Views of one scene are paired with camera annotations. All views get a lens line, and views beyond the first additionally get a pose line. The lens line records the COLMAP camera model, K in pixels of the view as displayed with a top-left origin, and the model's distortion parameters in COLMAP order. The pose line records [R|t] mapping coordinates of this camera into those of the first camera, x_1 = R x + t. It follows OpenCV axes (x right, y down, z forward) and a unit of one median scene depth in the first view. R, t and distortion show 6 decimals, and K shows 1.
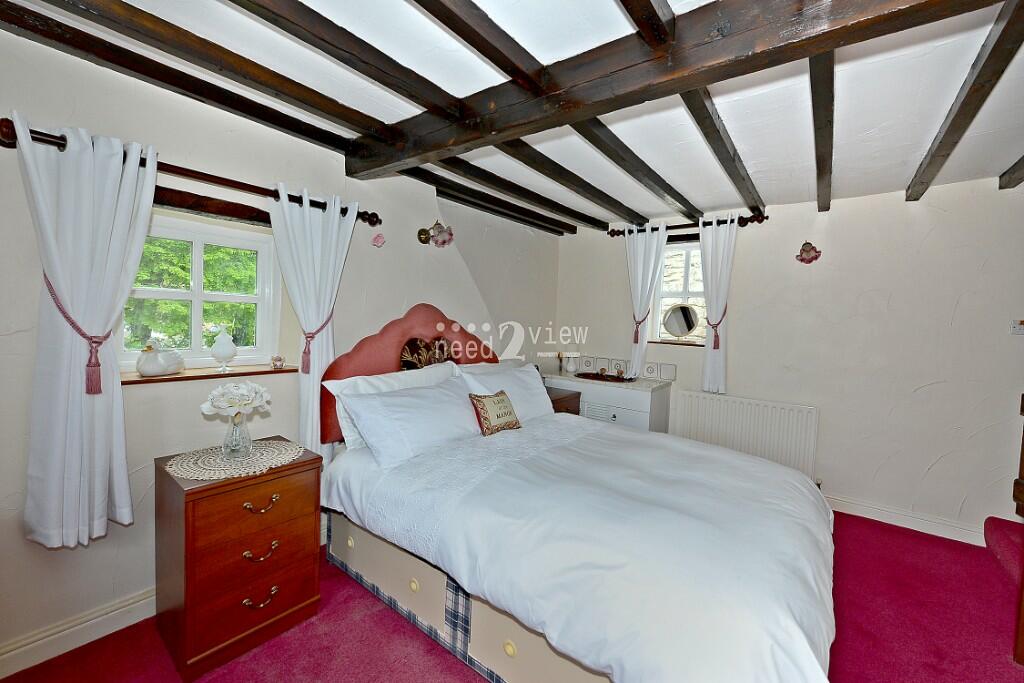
lens RADIAL K [[412.4, 0, 516.2], [0, 412.4, 339.9], [0, 0, 1]] dist [-0.002021, -0.000599]
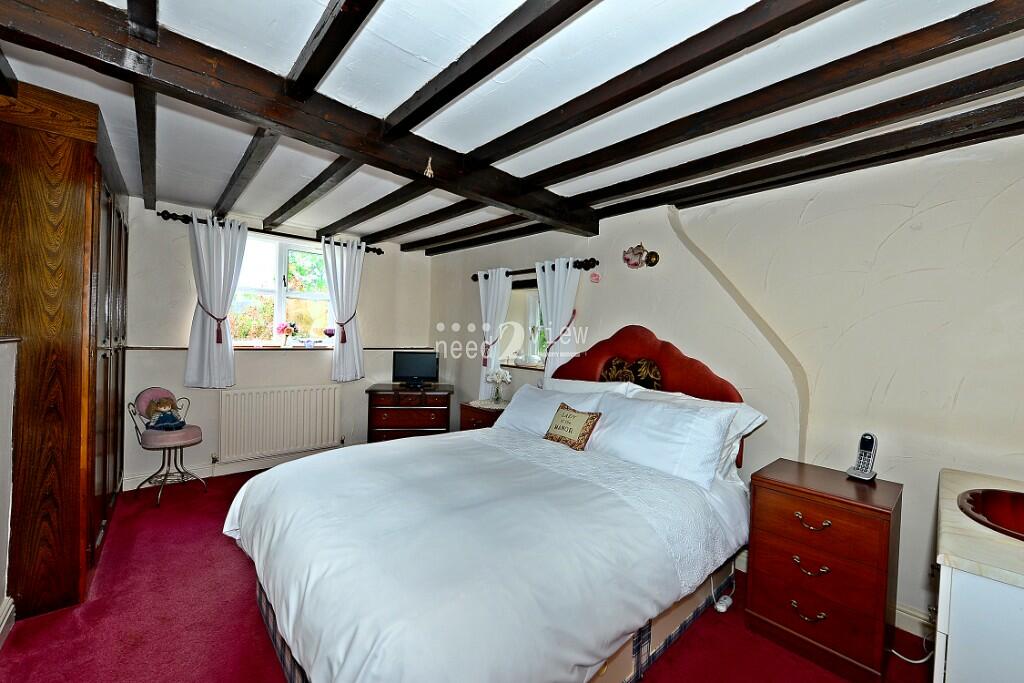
lens RADIAL K [[412.4, 0, 516.2], [0, 412.4, 339.9], [0, 0, 1]] dist [-0.002021, -0.000599]
pose [[-0.181006, -0.033067, -0.982926, 0.958519], [-0.090298, 0.995772, -0.016871, -0.007666], [0.979328, 0.085703, -0.183227, 1.018659]]
